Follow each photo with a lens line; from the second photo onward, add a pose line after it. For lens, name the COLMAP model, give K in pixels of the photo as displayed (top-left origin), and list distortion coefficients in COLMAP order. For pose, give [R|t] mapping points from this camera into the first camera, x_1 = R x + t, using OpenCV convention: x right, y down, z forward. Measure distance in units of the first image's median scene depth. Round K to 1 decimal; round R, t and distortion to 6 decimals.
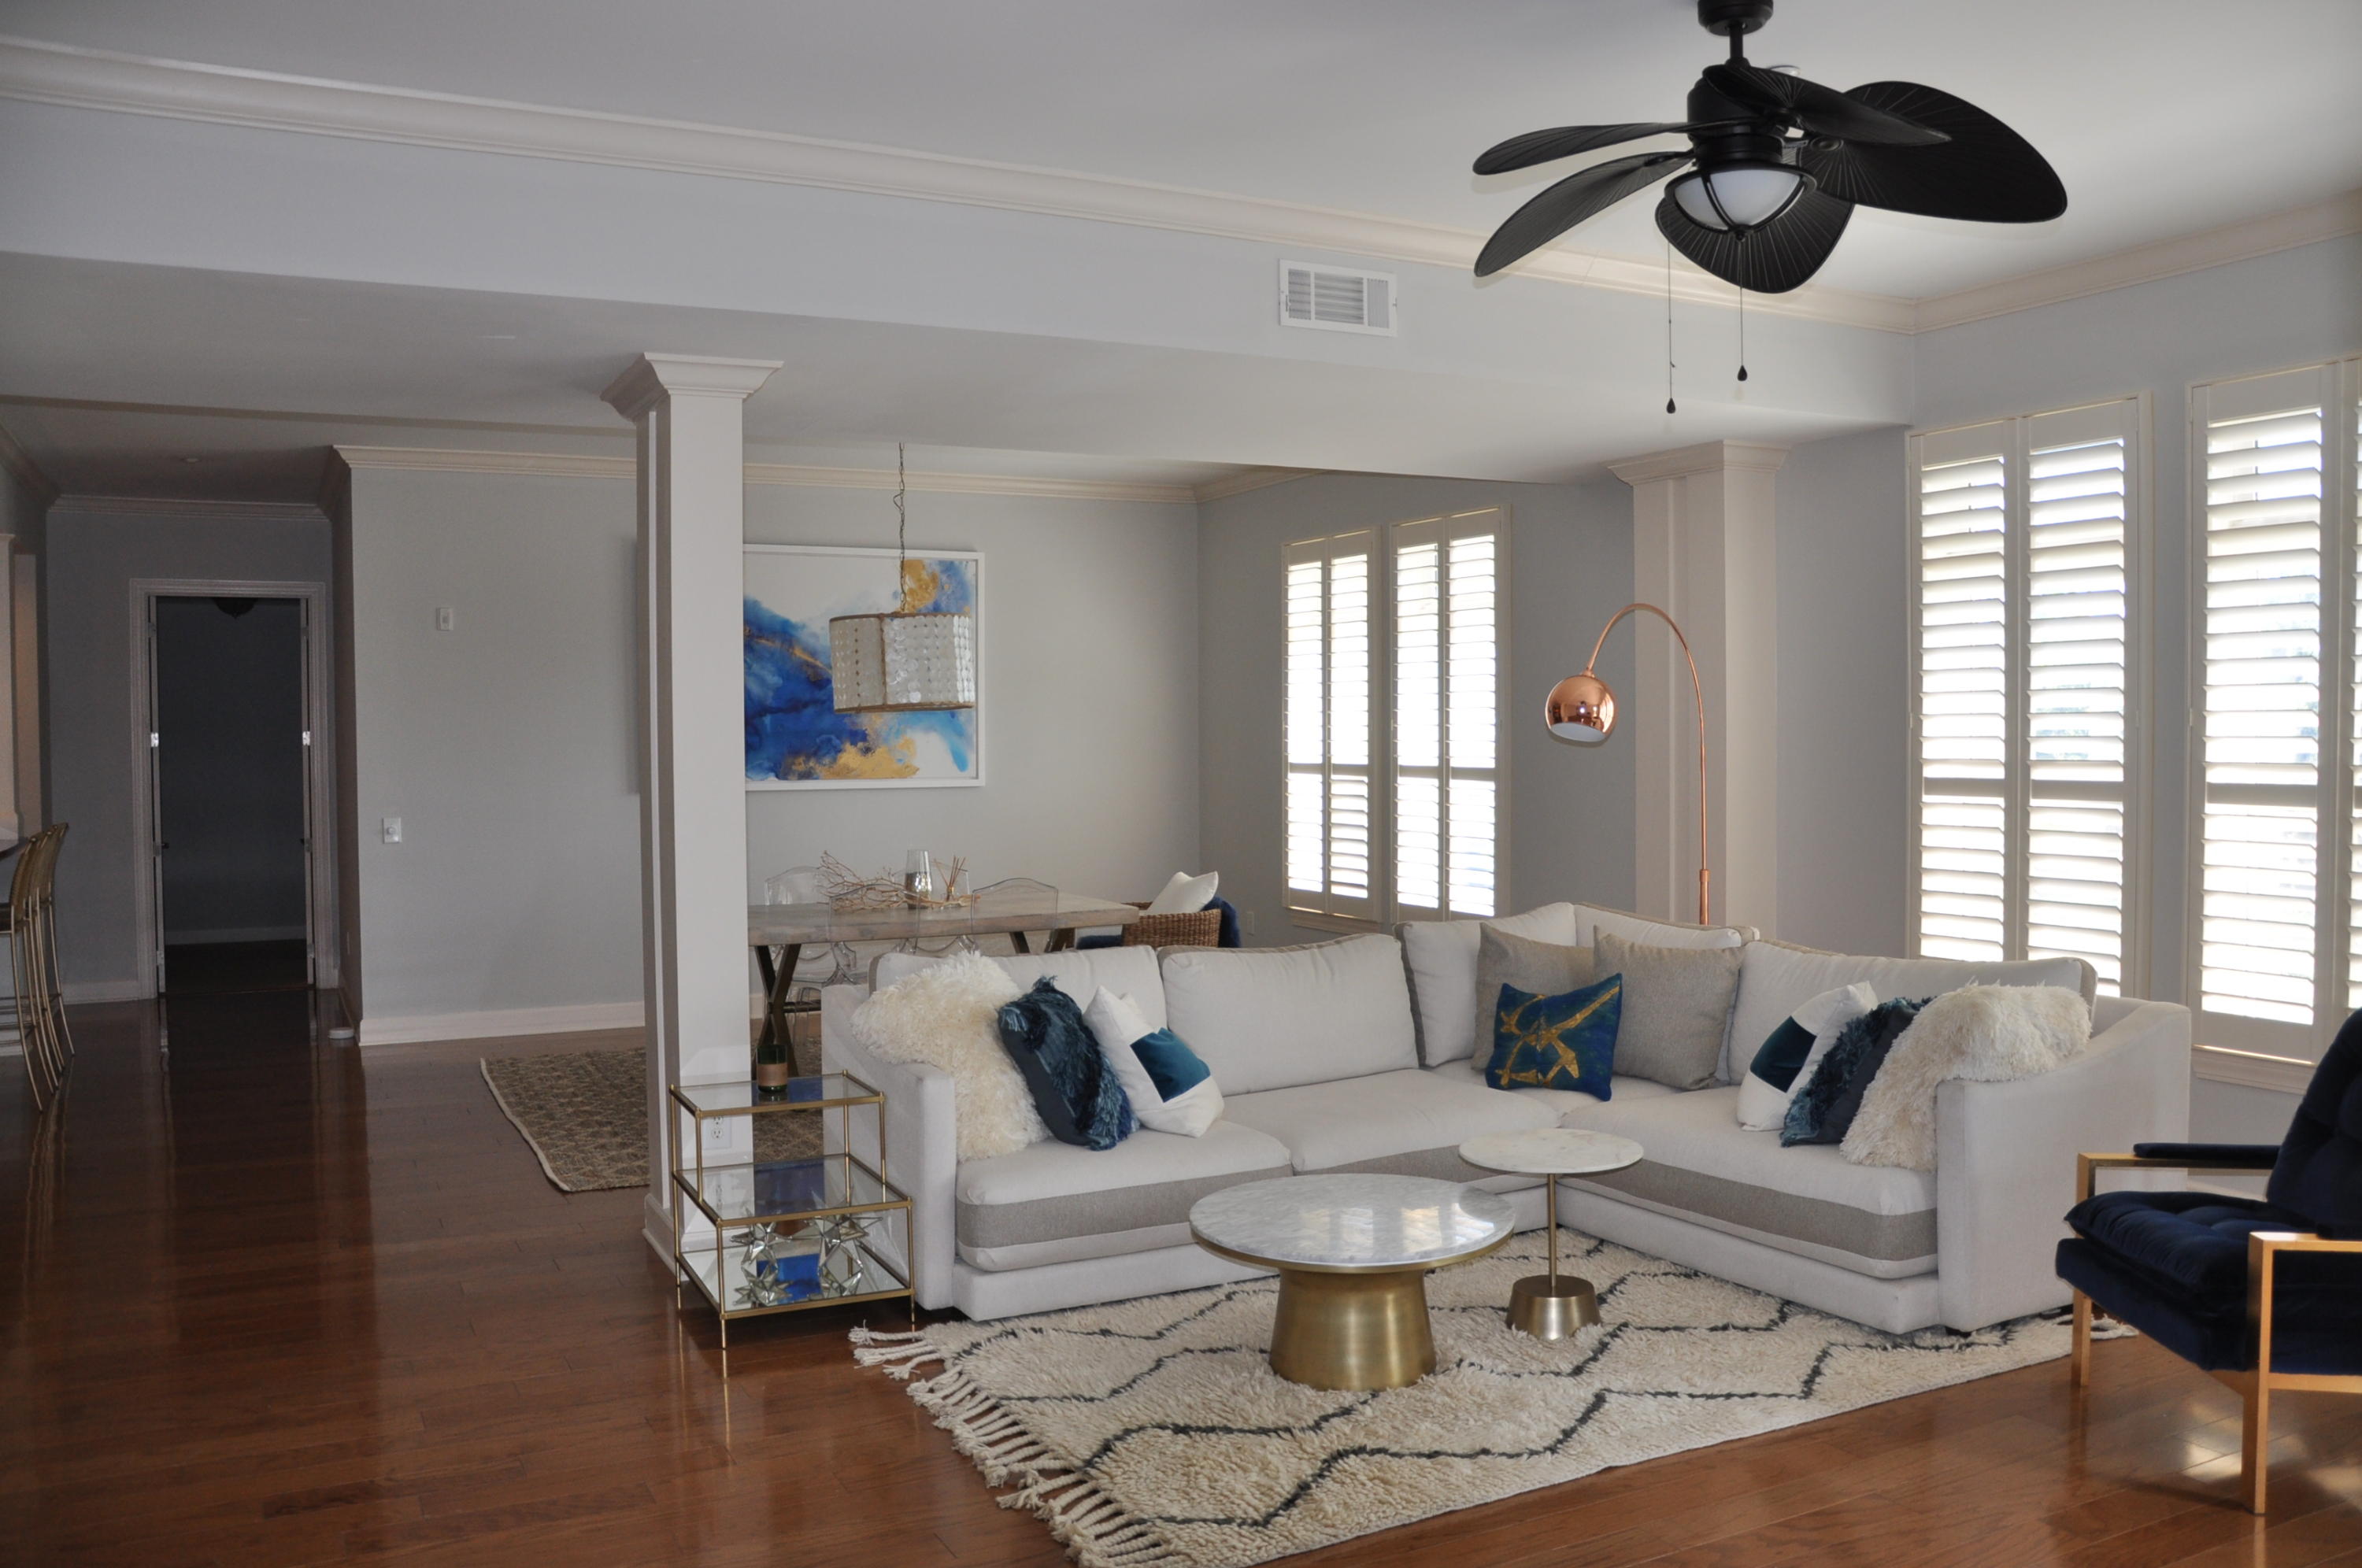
lens RADIAL K [[1851.5, 0, 1177.6], [0, 1851.5, 790.5], [0, 0, 1]] dist [-0.141567, 0.112229]
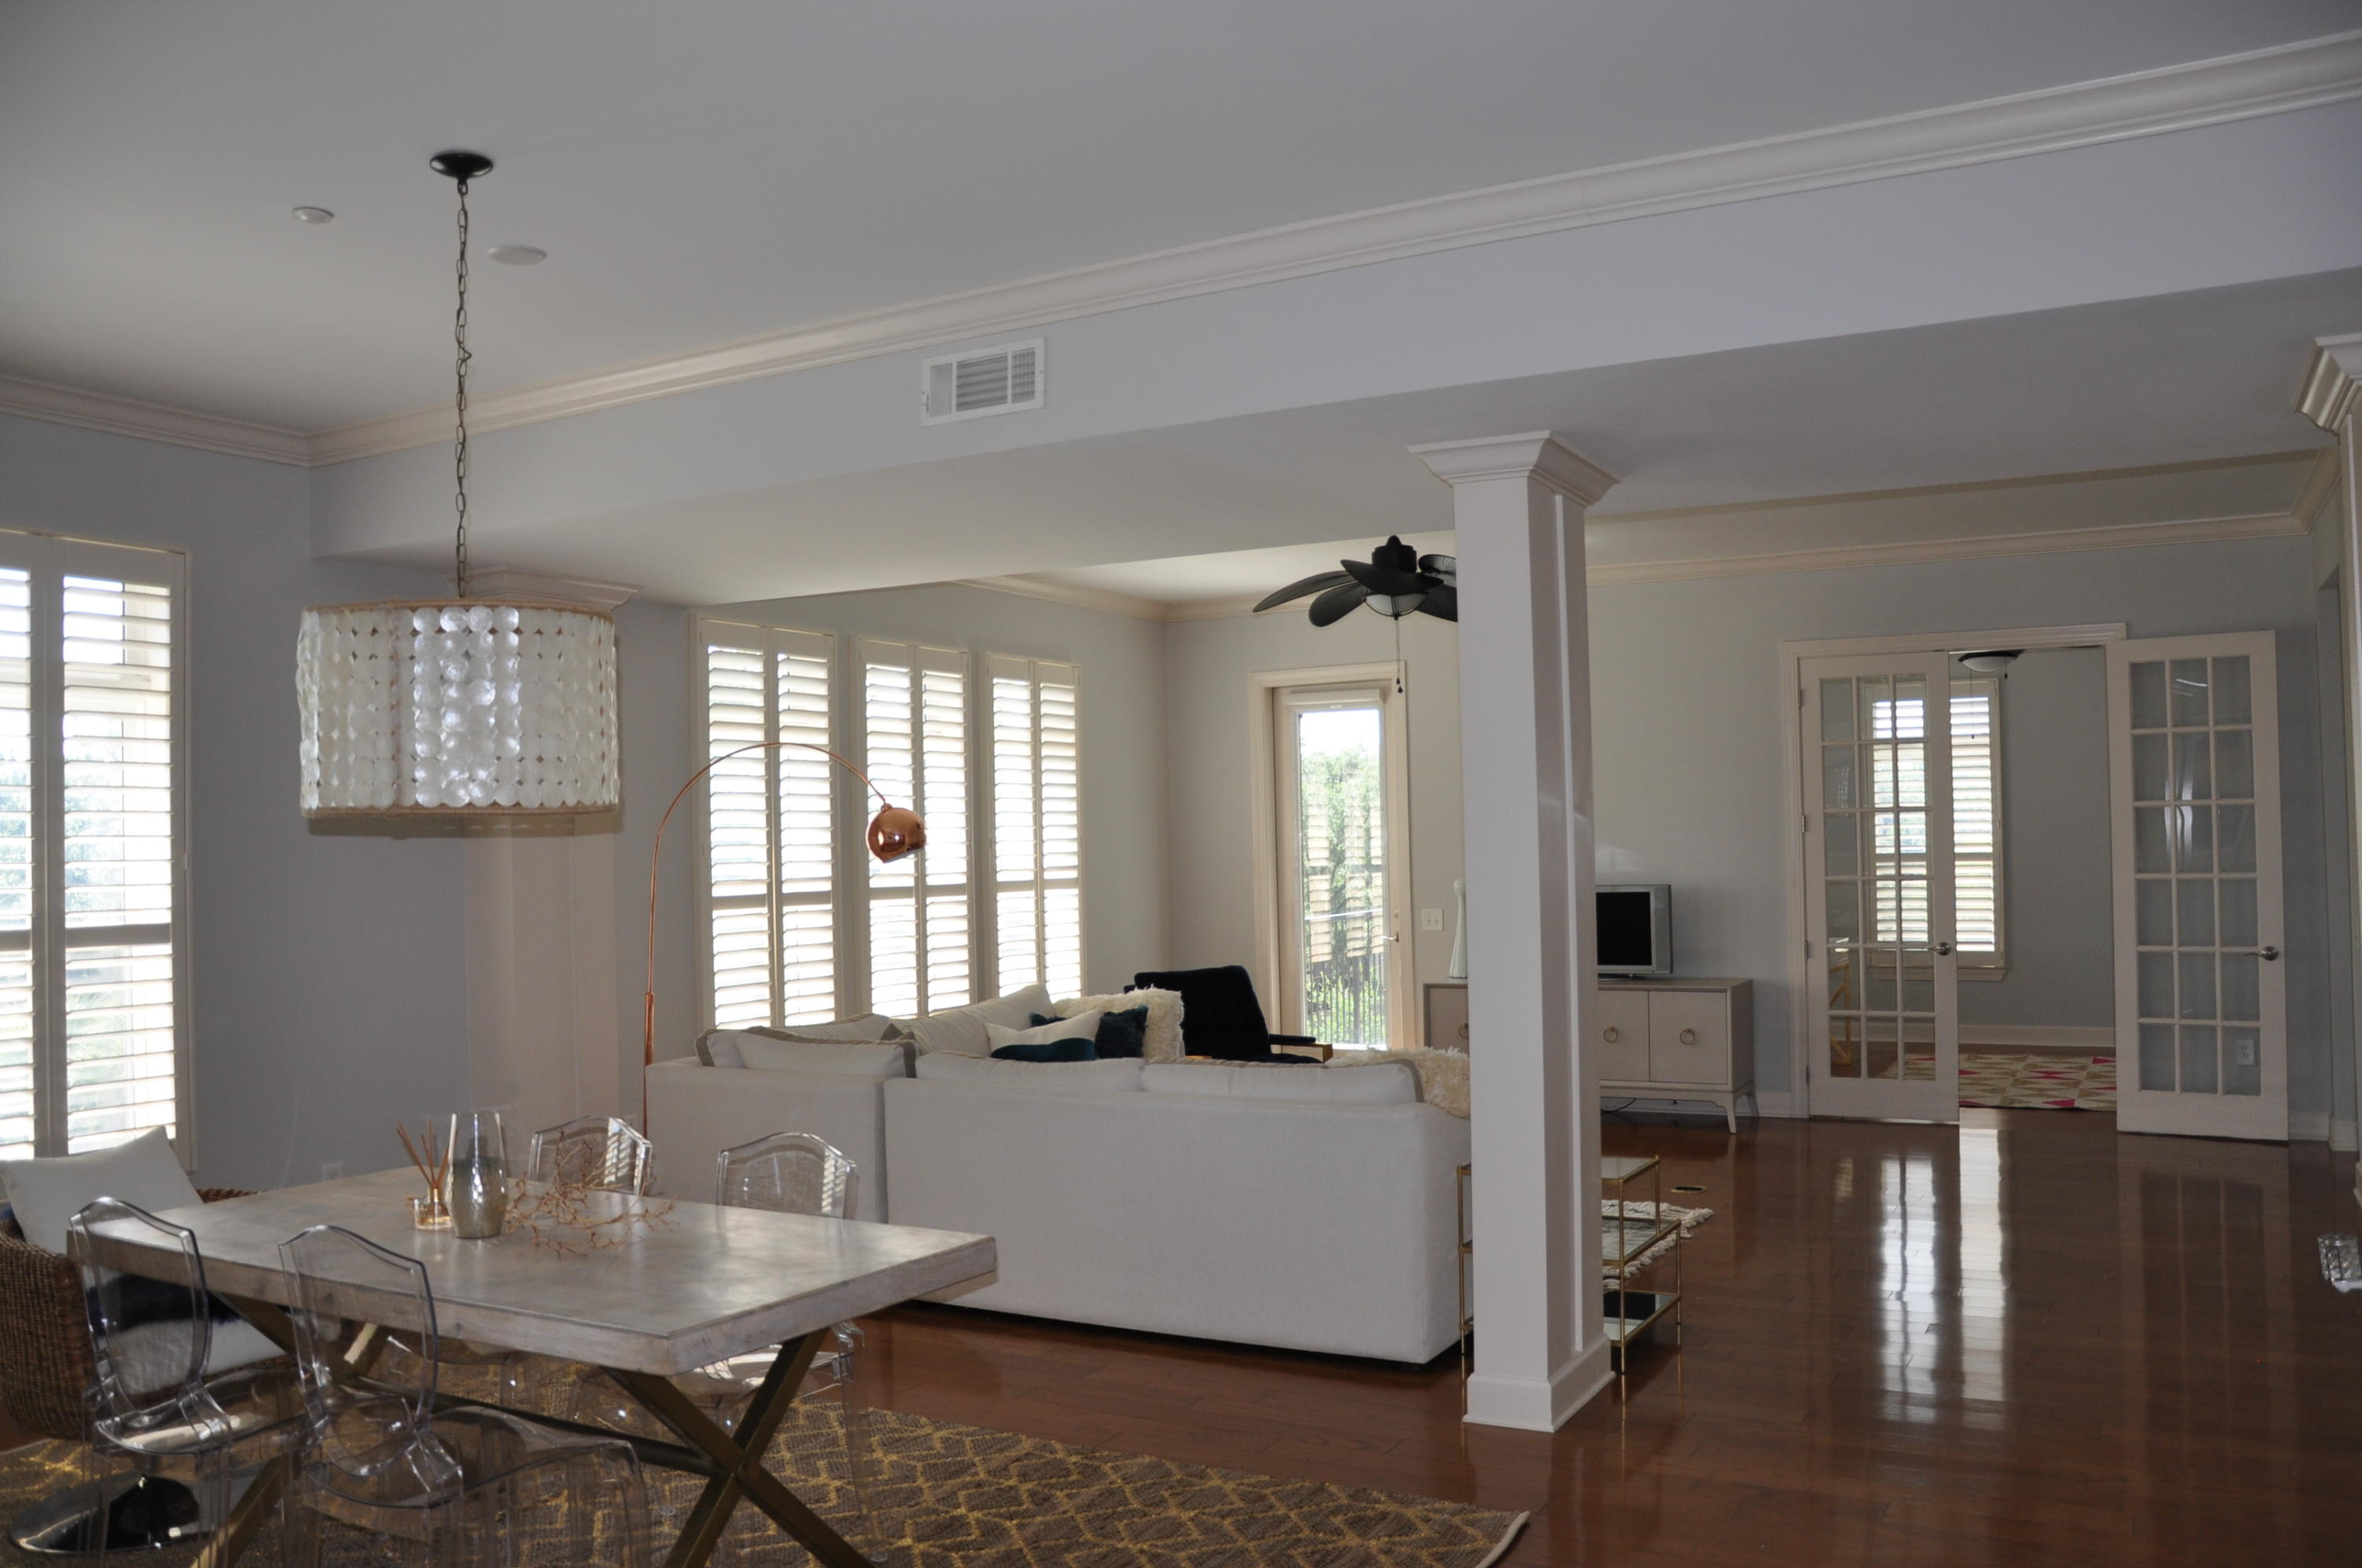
lens RADIAL K [[1851.5, 0, 1193.2], [0, 1851.5, 796.4], [0, 0, 1]] dist [-0.141567, 0.112229]
pose [[-0.554528, 0.043248, 0.831041, -0.641368], [0.052381, 0.998482, -0.017009, -0.036713], [-0.830515, 0.034098, -0.555952, 1.434498]]
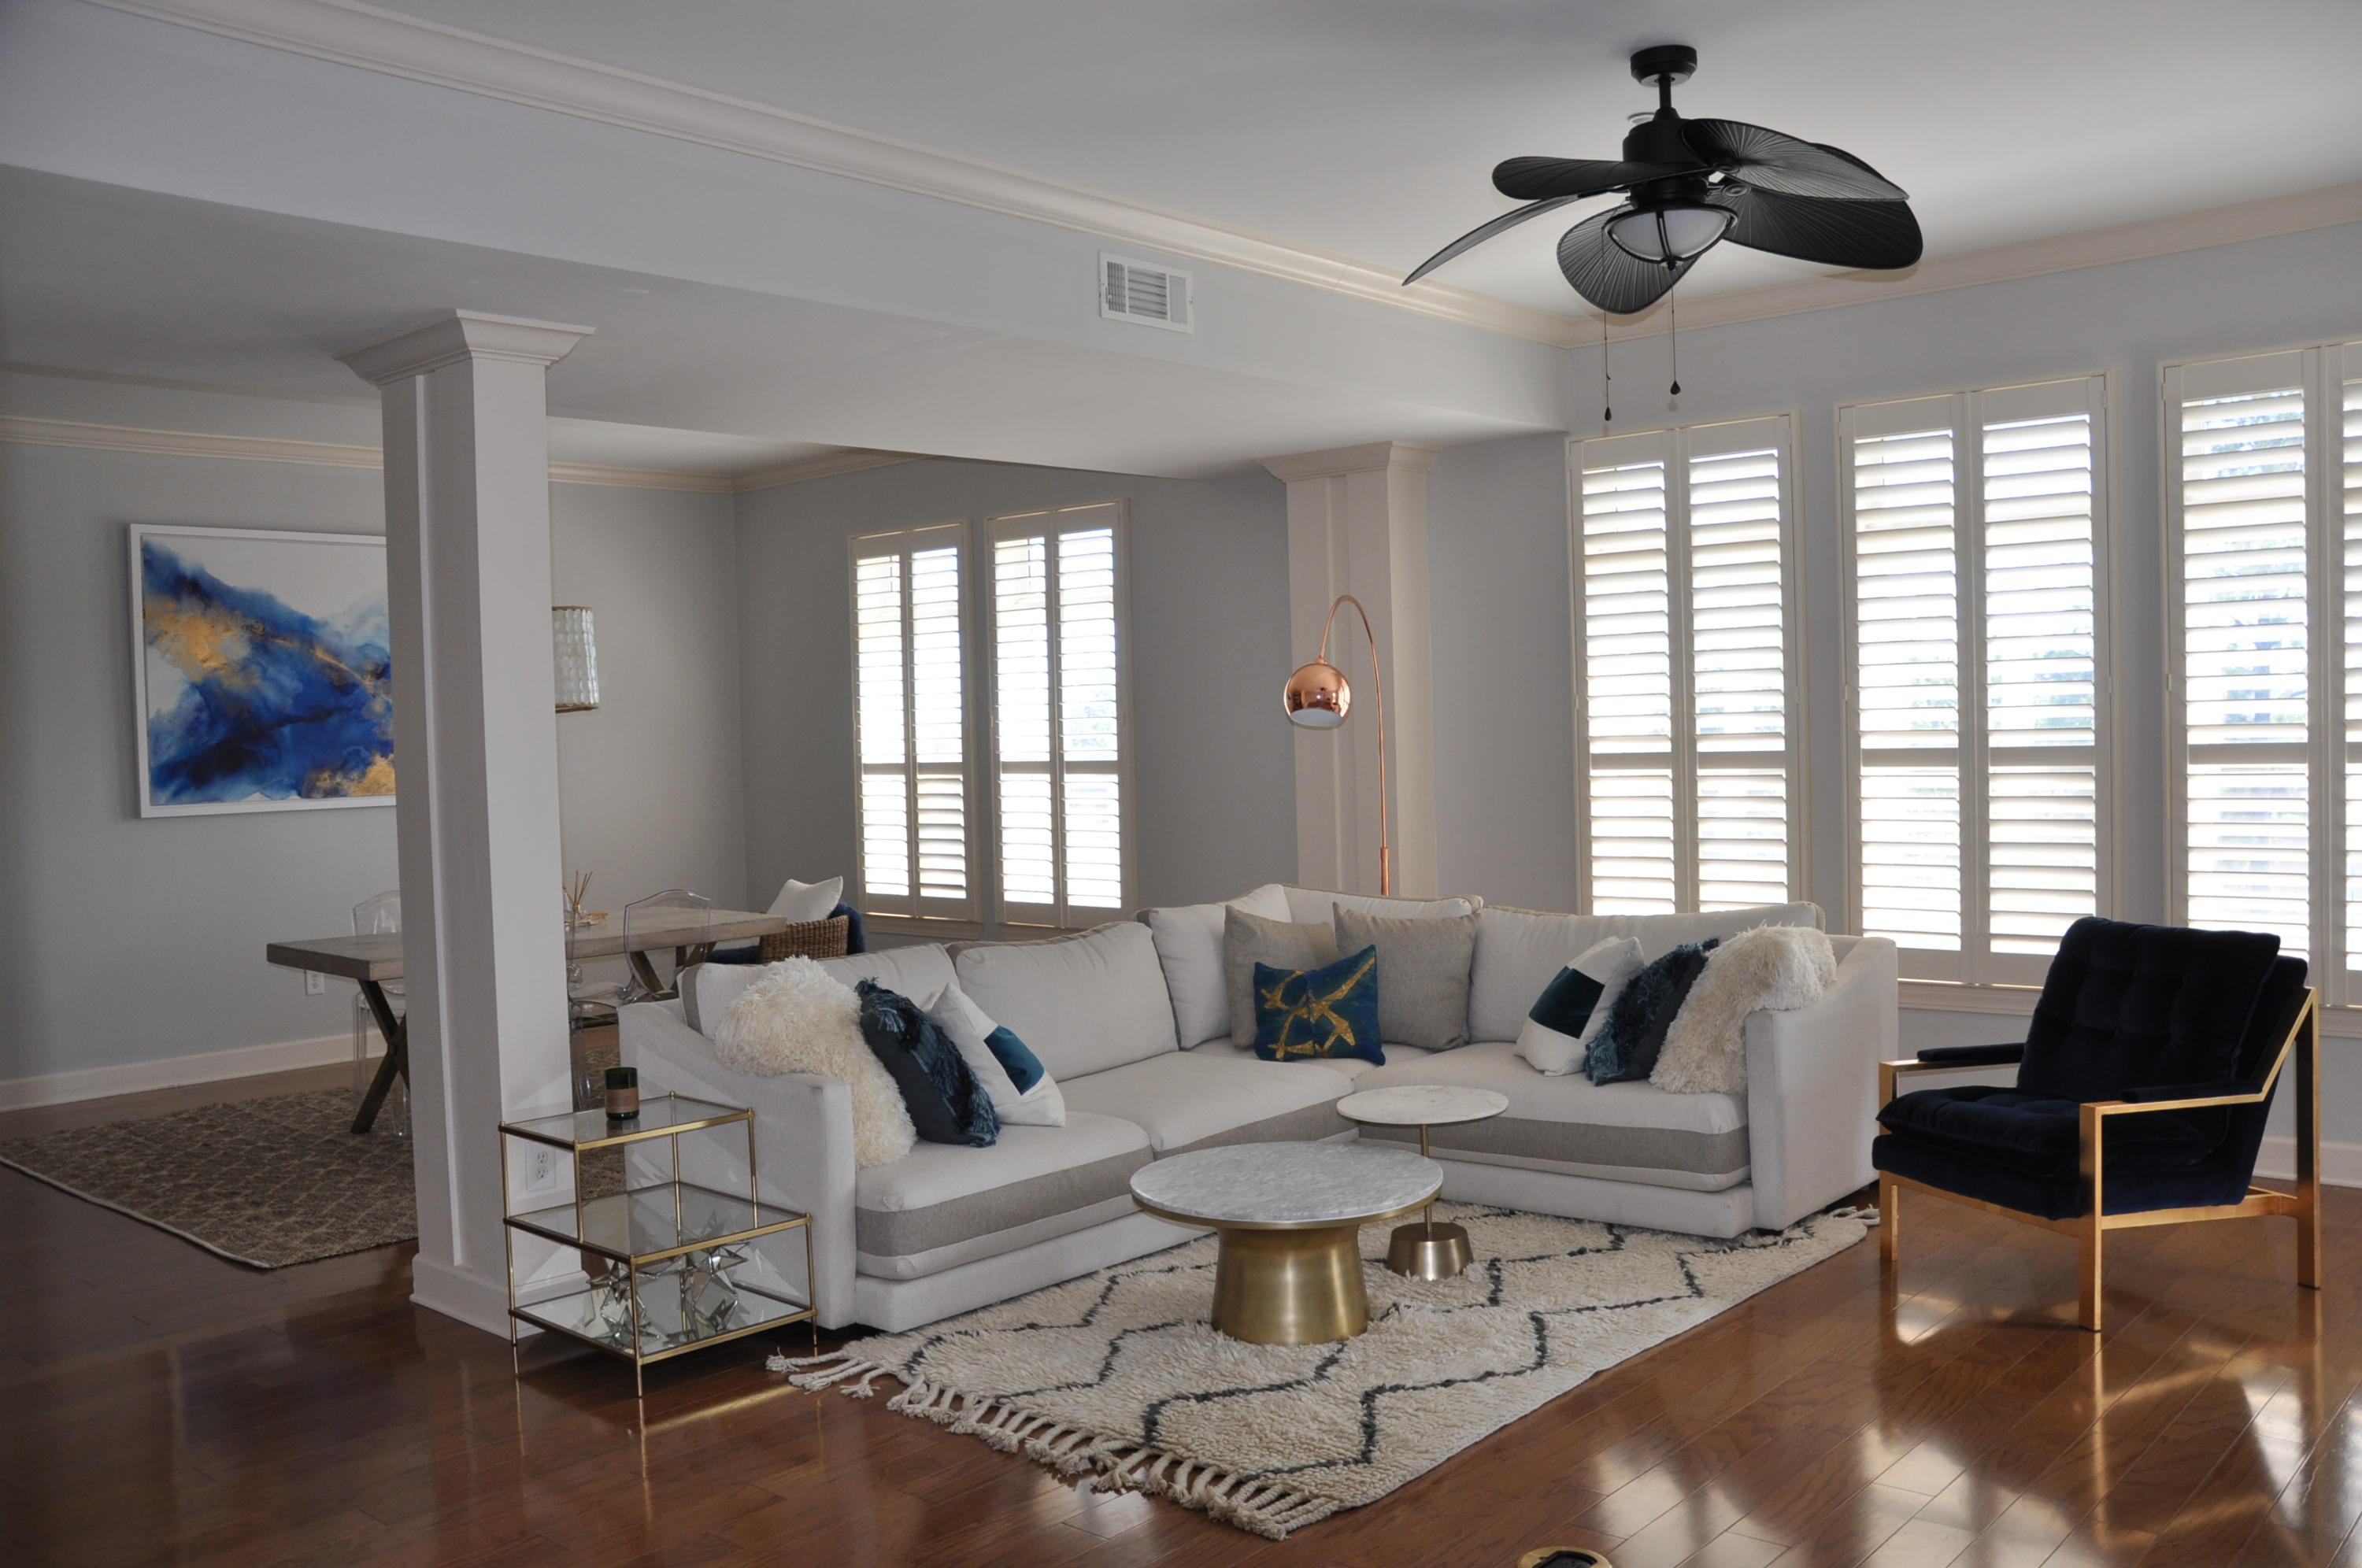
lens RADIAL K [[1932.8, 0, 1203.5], [0, 1932.8, 793.2], [0, 0, 1]] dist [-0.095252, 0.034041]
pose [[0.933339, -0.032016, 0.357566, -0.161476], [0.033096, 0.999447, 0.003100, 0.003887], [-0.357468, 0.008941, 0.933883, -0.002528]]
